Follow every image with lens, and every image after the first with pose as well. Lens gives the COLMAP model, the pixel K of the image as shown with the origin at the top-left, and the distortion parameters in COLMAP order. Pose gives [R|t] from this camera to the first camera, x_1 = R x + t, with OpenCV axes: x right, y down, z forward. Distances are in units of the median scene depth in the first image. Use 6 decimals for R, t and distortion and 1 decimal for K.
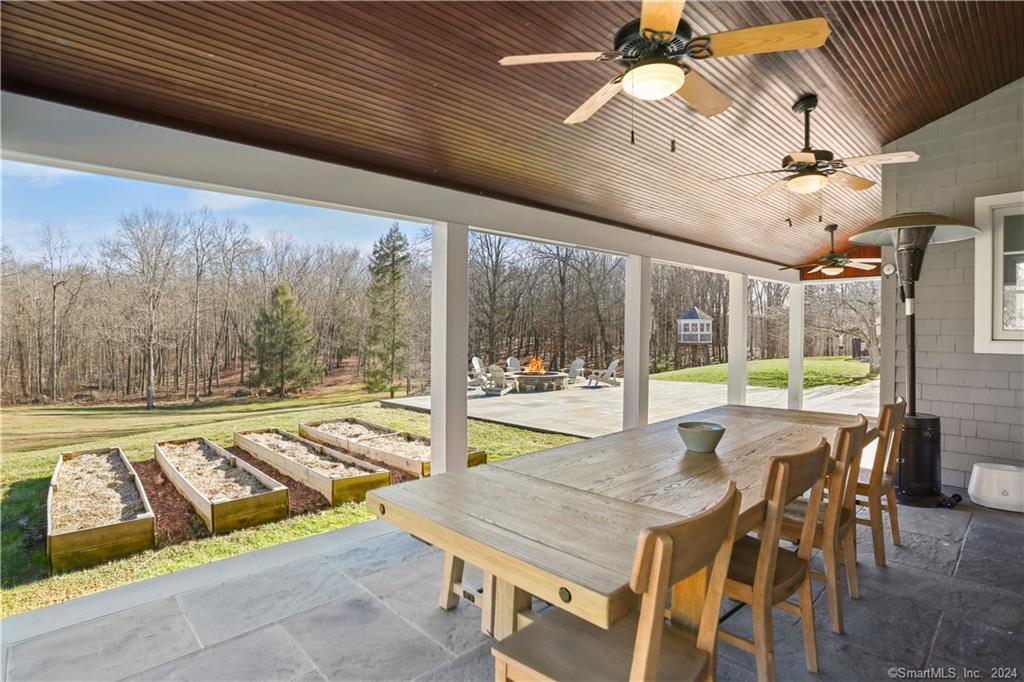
lens RADIAL K [[515.1, 0, 512.0], [0, 515.1, 341.0], [0, 0, 1]] dist [-0.001086, -0.000244]
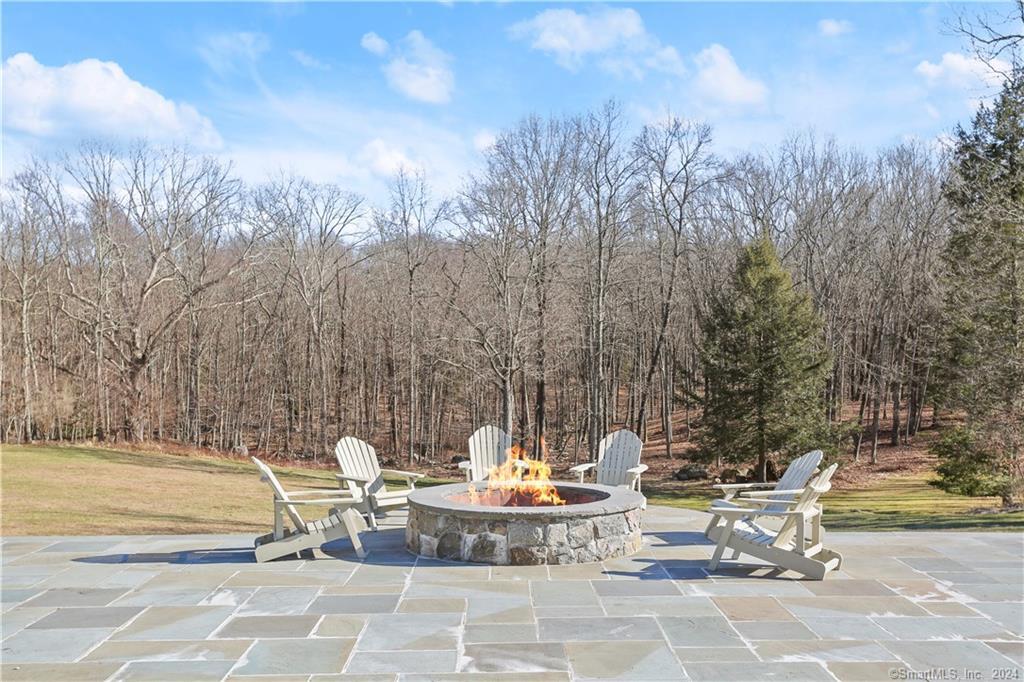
lens RADIAL K [[1146.0, 0, 512.0], [0, 1146.0, 341.0], [0, 0, 1]] dist [0.009572, 0.014006]
pose [[0.730435, -0.005838, -0.682957, 0.095755], [-0.008704, 0.999803, -0.017856, -0.002692], [0.682926, 0.018988, 0.730240, 0.101407]]
